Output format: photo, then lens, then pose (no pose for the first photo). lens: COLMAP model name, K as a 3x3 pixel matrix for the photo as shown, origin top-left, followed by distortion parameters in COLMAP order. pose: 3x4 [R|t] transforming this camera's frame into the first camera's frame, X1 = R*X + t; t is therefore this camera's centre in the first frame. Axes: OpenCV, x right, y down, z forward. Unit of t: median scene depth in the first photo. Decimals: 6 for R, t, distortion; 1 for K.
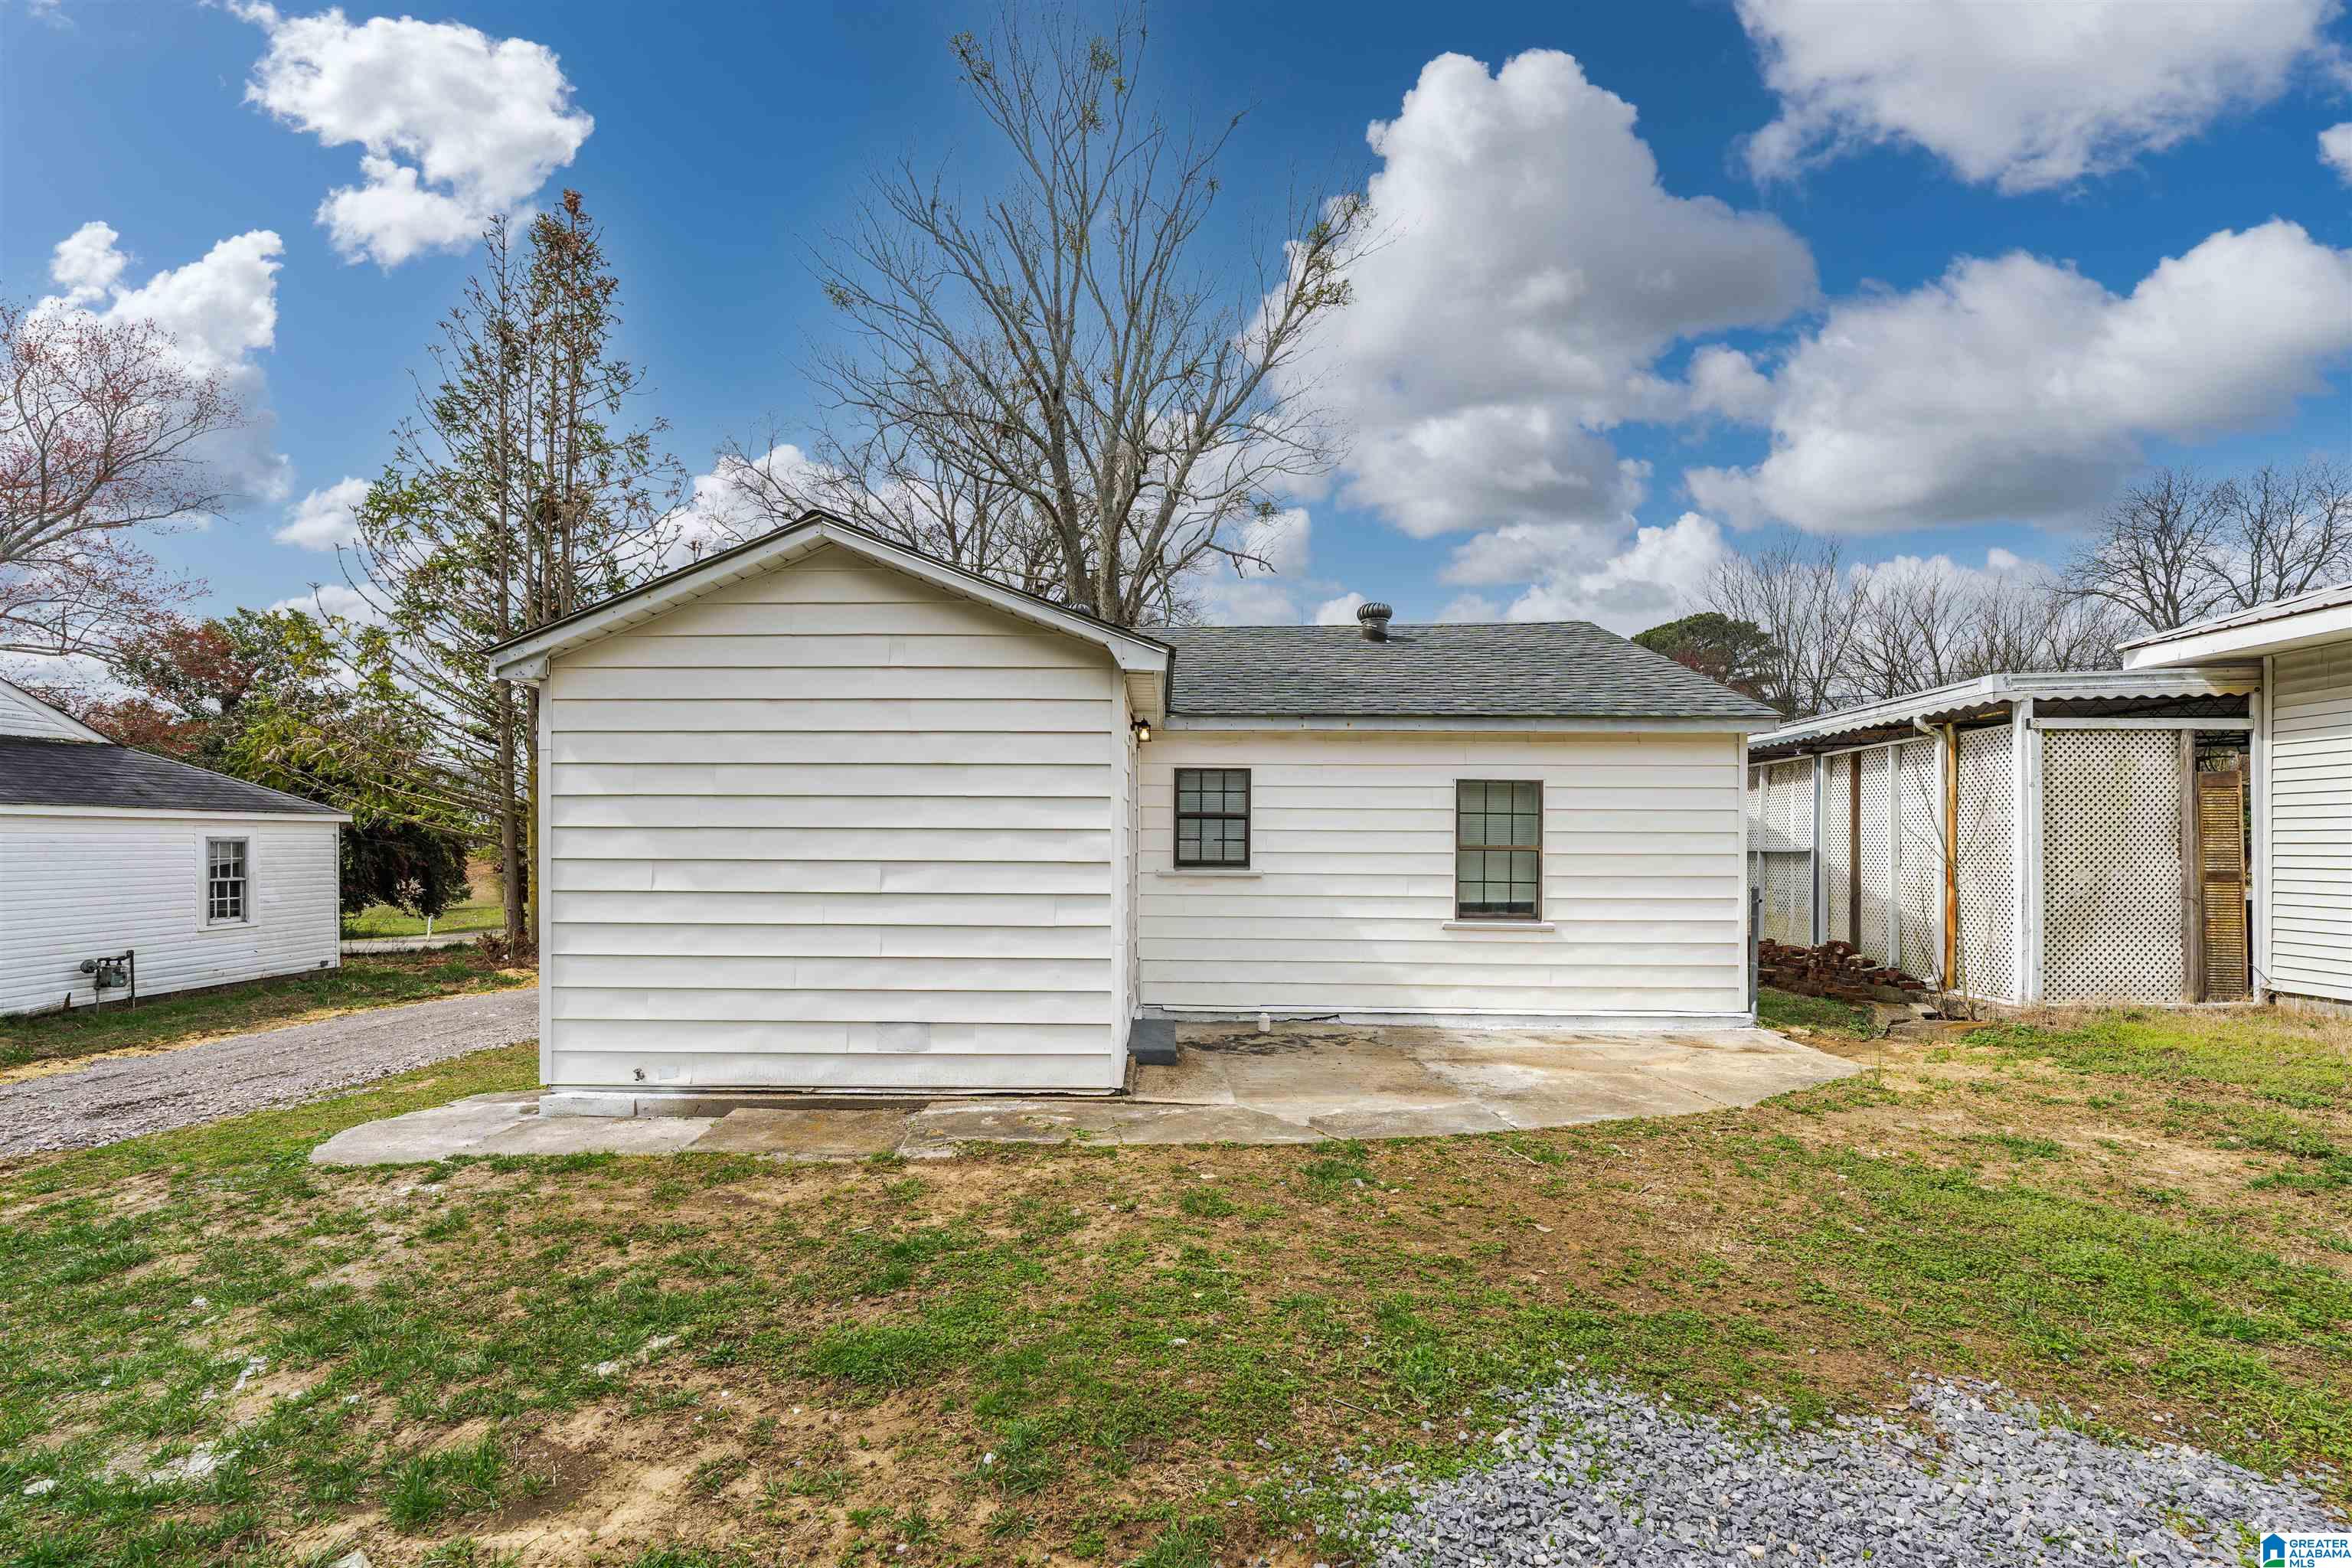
lens RADIAL K [[961.3, 0, 1174.6], [0, 961.3, 869.8], [0, 0, 1]] dist [-0.001890, -0.000069]
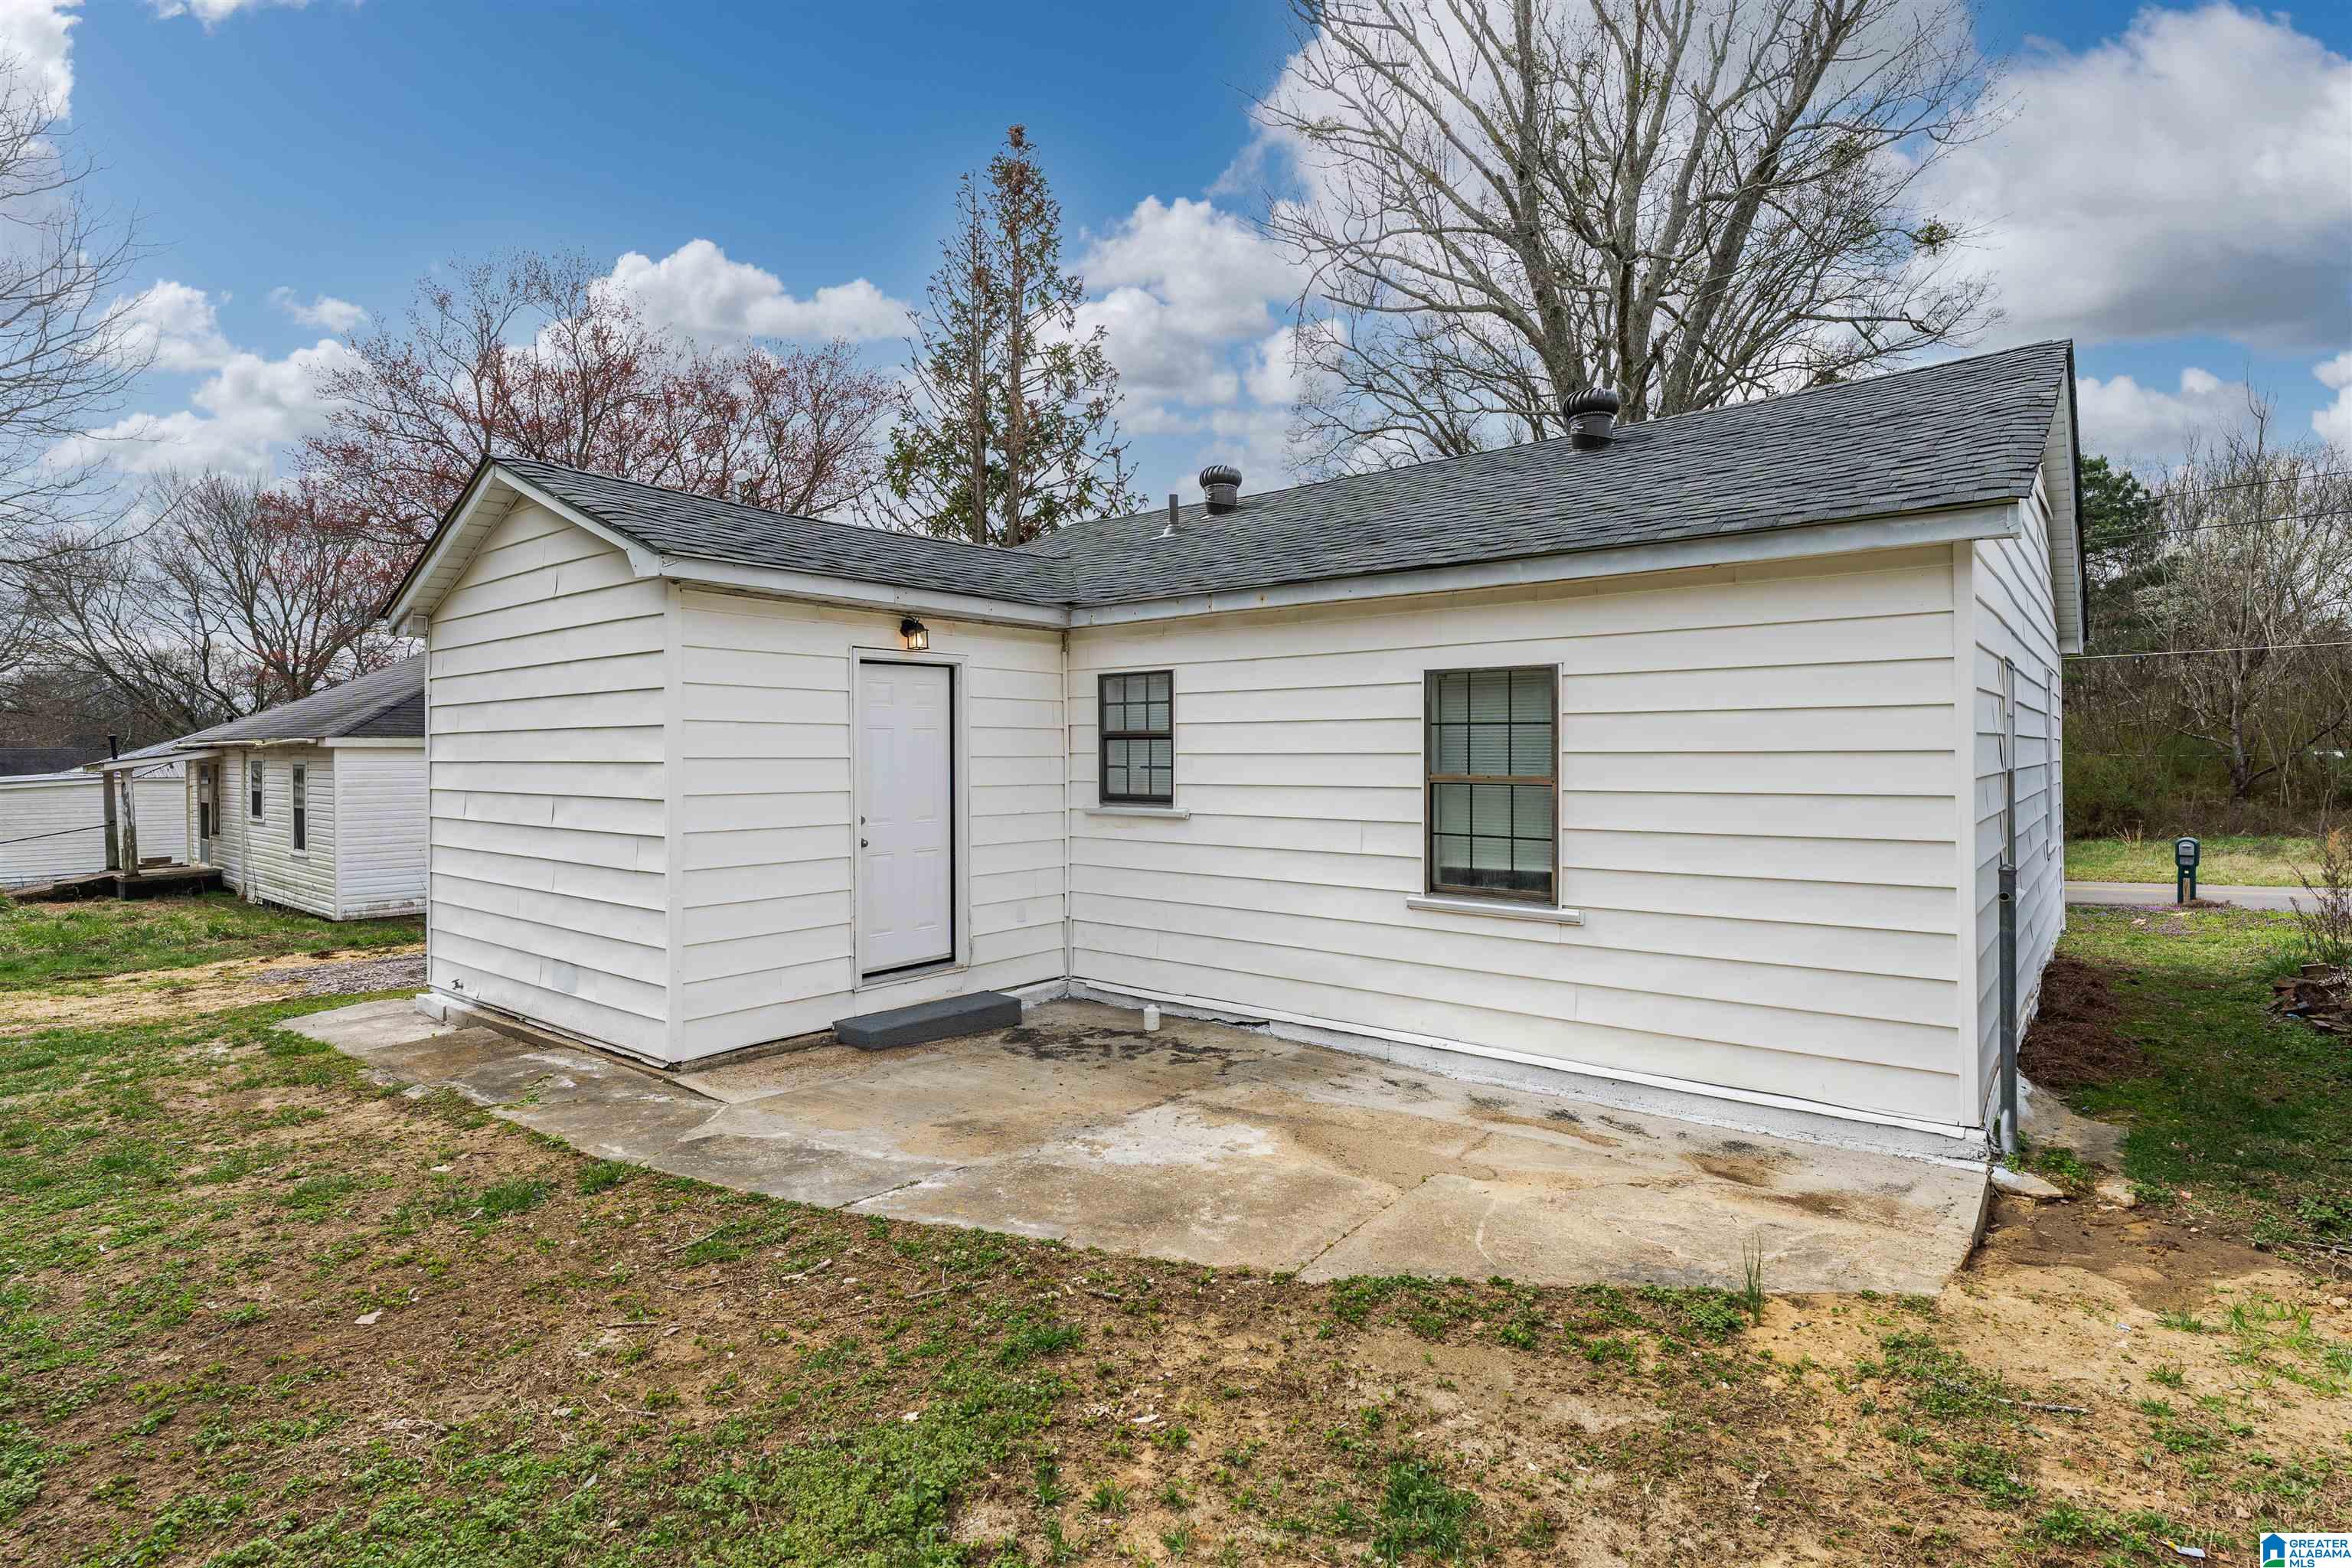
lens RADIAL K [[1165.5, 0, 1176.0], [0, 1165.5, 784.0], [0, 0, 1]] dist [-0.003898, -0.000310]
pose [[0.792074, 0.006439, -0.610391, 0.629927], [-0.008720, 0.999962, -0.000767, -0.017856], [0.610362, 0.005930, 0.792100, 0.299080]]
